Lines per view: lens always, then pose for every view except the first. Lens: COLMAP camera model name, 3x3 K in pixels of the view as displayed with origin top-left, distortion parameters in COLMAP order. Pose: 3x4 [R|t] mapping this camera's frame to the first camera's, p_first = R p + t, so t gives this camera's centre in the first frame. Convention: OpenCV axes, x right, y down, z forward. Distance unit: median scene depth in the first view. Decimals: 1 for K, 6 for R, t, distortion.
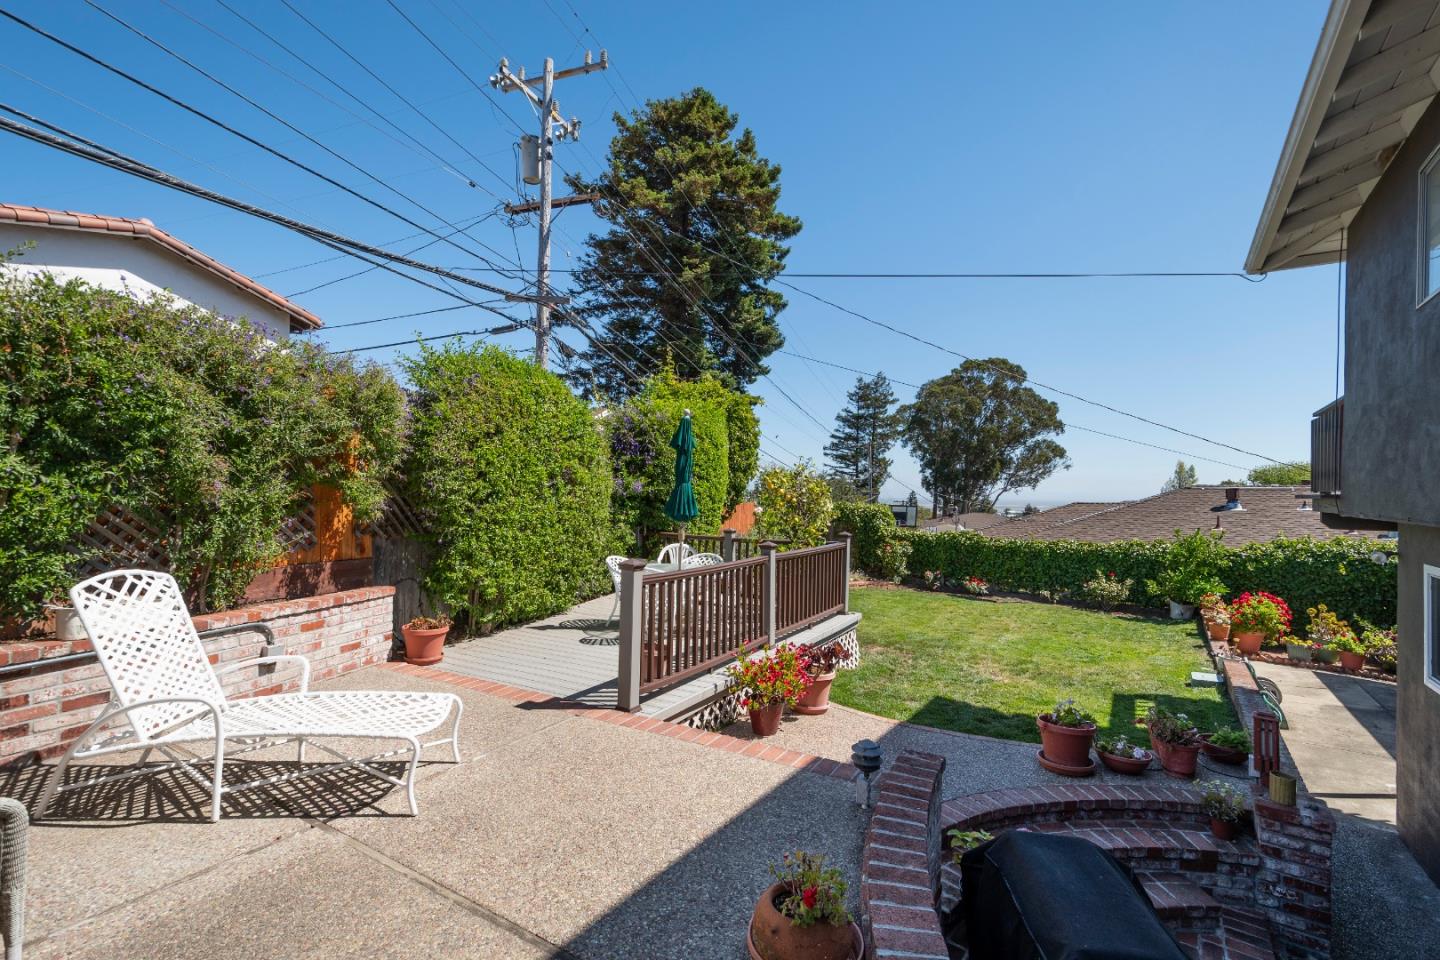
lens RADIAL K [[638.9, 0, 712.7], [0, 638.9, 503.1], [0, 0, 1]] dist [0.010079, -0.000174]
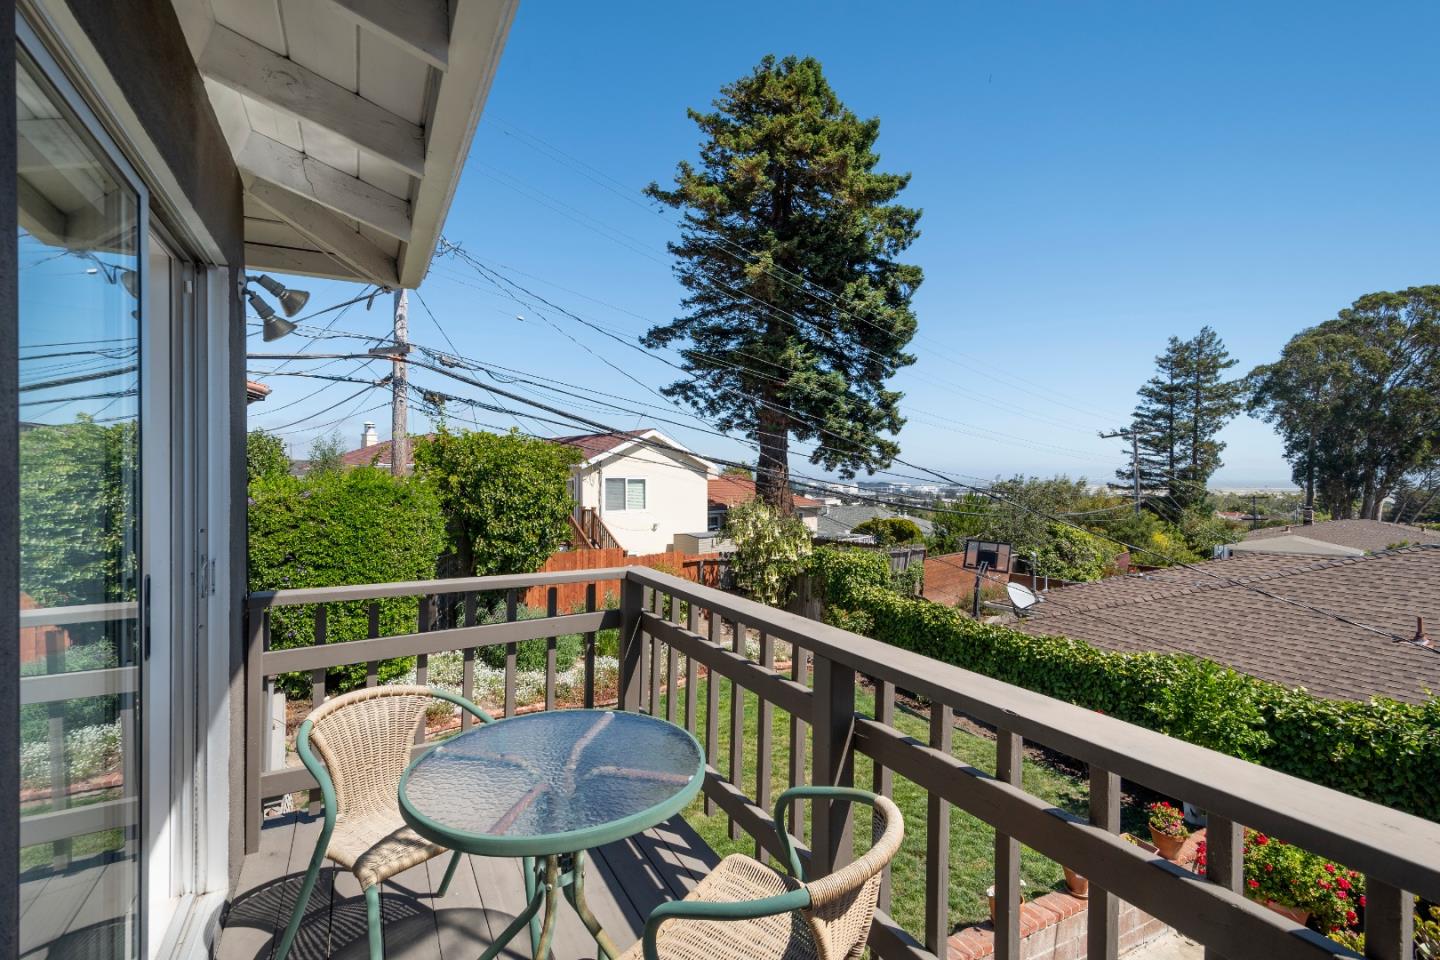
lens RADIAL K [[651.1, 0, 716.1], [0, 651.1, 488.1], [0, 0, 1]] dist [0.003477, 0.000080]
pose [[0.891267, -0.001945, -0.453475, 0.094224], [0.002234, 0.999997, 0.000103, -0.015749], [0.453474, -0.001105, 0.891269, 0.049104]]
